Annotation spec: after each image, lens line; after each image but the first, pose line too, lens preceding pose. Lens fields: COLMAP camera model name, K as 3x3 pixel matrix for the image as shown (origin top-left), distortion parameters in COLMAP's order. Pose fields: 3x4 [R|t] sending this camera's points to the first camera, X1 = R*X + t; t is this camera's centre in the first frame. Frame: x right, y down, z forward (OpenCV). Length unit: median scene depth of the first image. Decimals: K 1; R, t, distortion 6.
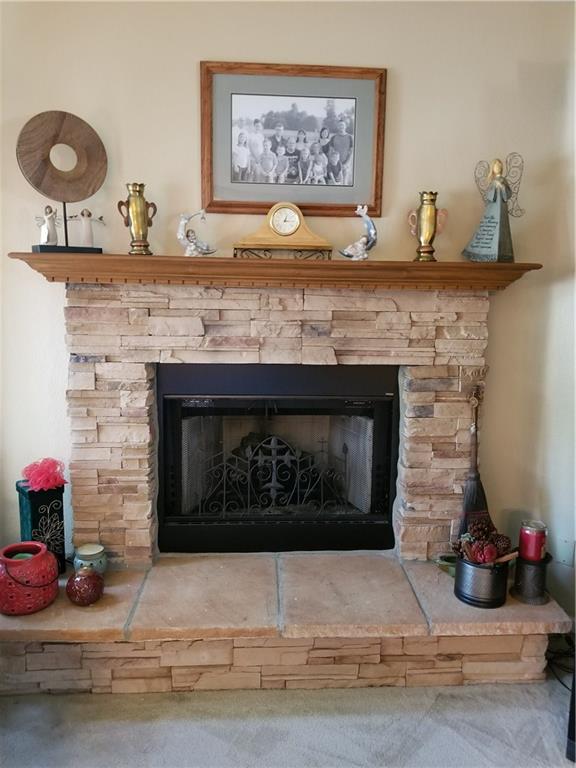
lens RADIAL K [[600.1, 0, 288.3], [0, 600.1, 375.8], [0, 0, 1]] dist [0.073024, -0.112381]
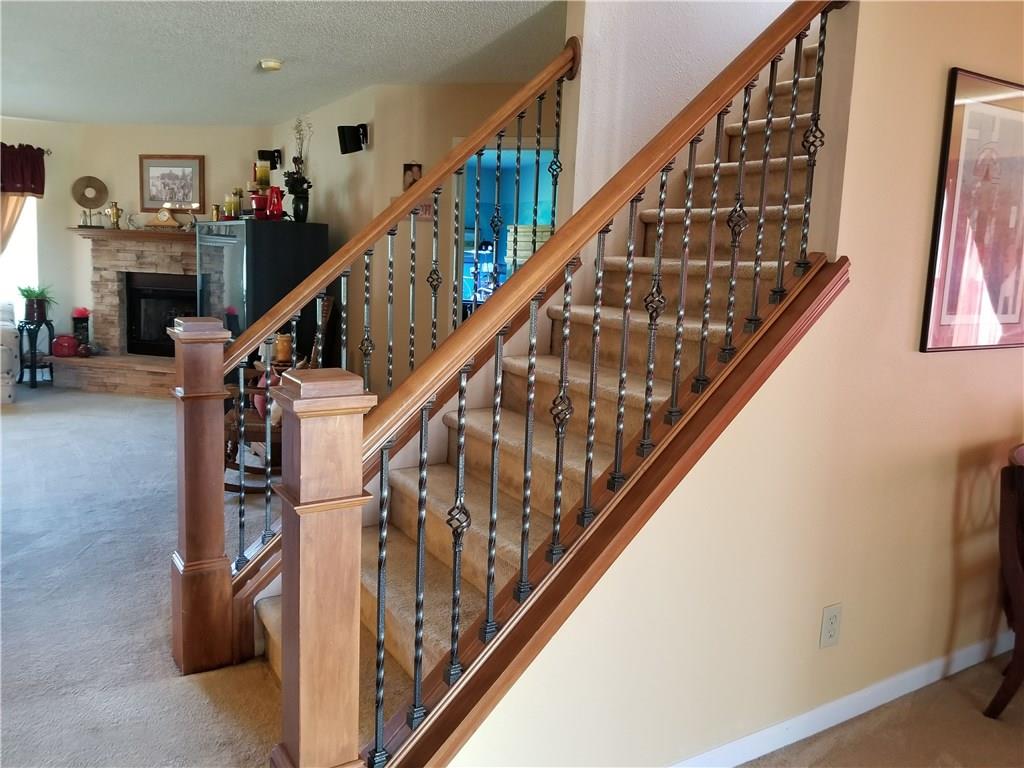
lens RADIAL K [[800.2, 0, 511.7], [0, 800.2, 381.4], [0, 0, 1]] dist [0.073024, -0.112381]
pose [[0.952519, 0.063477, -0.297790, 2.394048], [-0.070368, 0.997443, -0.012465, 0.367578], [0.296238, 0.032828, 0.954550, -1.746672]]
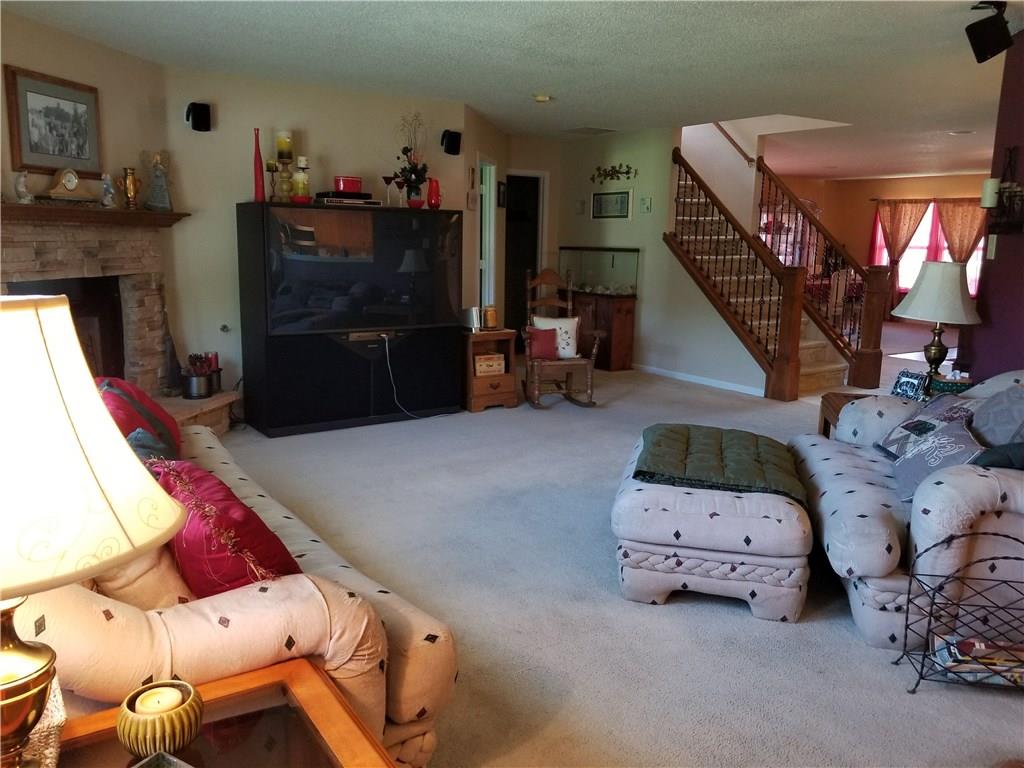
lens RADIAL K [[800.2, 0, 508.4], [0, 800.2, 374.1], [0, 0, 1]] dist [0.073024, -0.112381]
pose [[0.259730, -0.175884, 0.949529, -1.698322], [0.123433, 0.981255, 0.147997, 0.049805], [-0.957760, 0.078764, 0.276572, -0.559442]]
